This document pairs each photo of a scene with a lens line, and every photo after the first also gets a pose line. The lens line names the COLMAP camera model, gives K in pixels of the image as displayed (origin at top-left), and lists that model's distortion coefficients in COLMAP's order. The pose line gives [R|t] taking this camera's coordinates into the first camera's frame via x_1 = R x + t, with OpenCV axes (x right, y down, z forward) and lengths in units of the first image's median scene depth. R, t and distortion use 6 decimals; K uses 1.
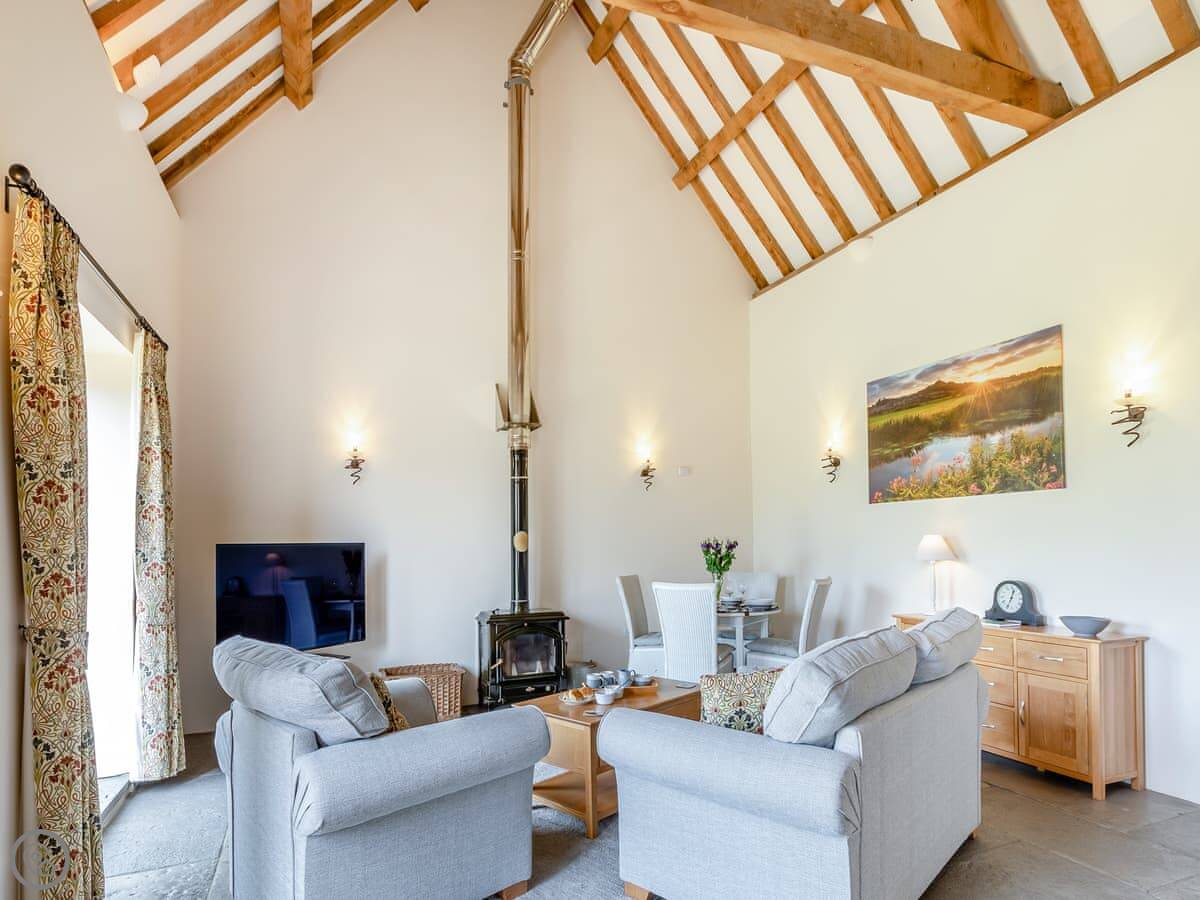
lens RADIAL K [[661.6, 0, 594.4], [0, 661.6, 502.3], [0, 0, 1]] dist [-0.000817, 0.000592]
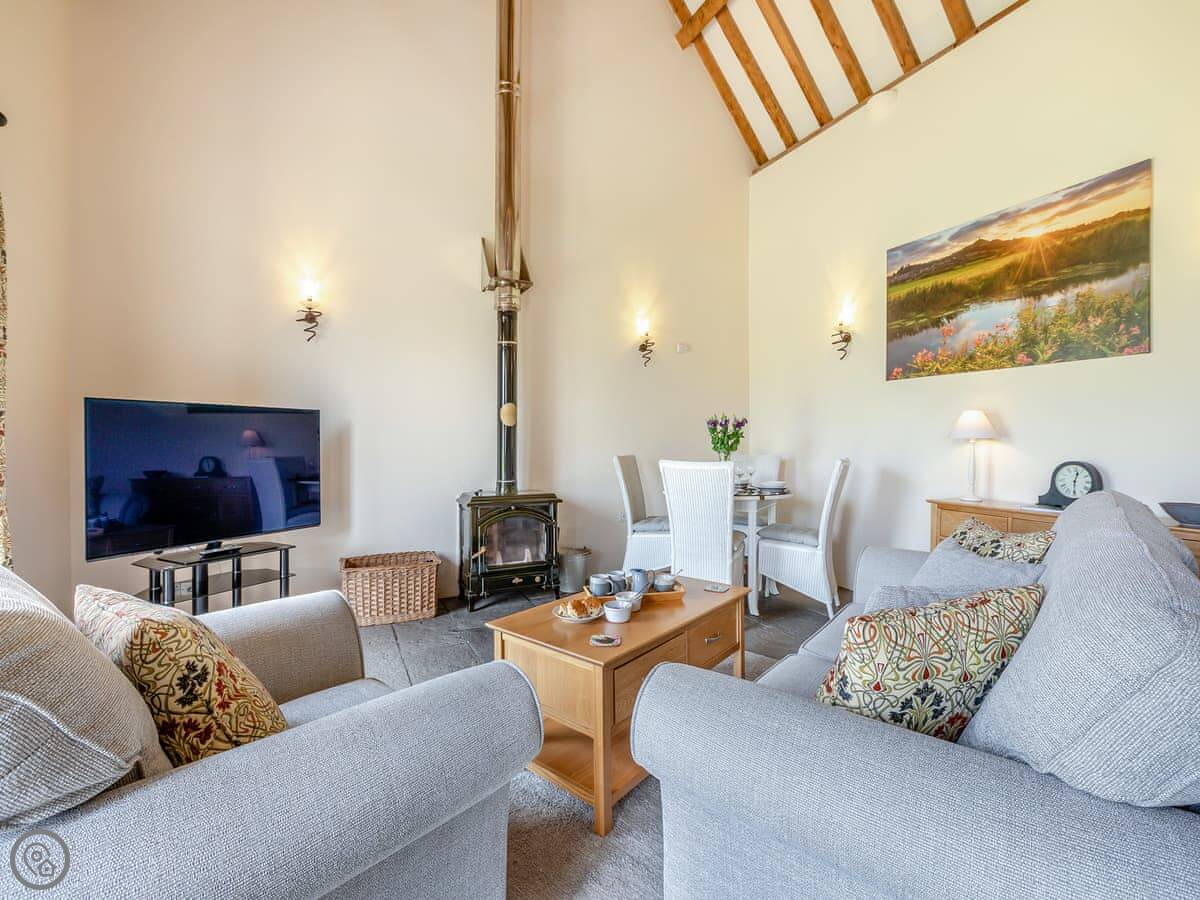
lens RADIAL K [[543.0, 0, 595.9], [0, 543.0, 427.9], [0, 0, 1]] dist [0.002172, -0.000412]
pose [[0.999312, 0.011426, 0.035286, -0.019758], [-0.012798, 0.999160, 0.038920, 0.048236], [-0.034812, -0.039345, 0.998619, 0.274062]]
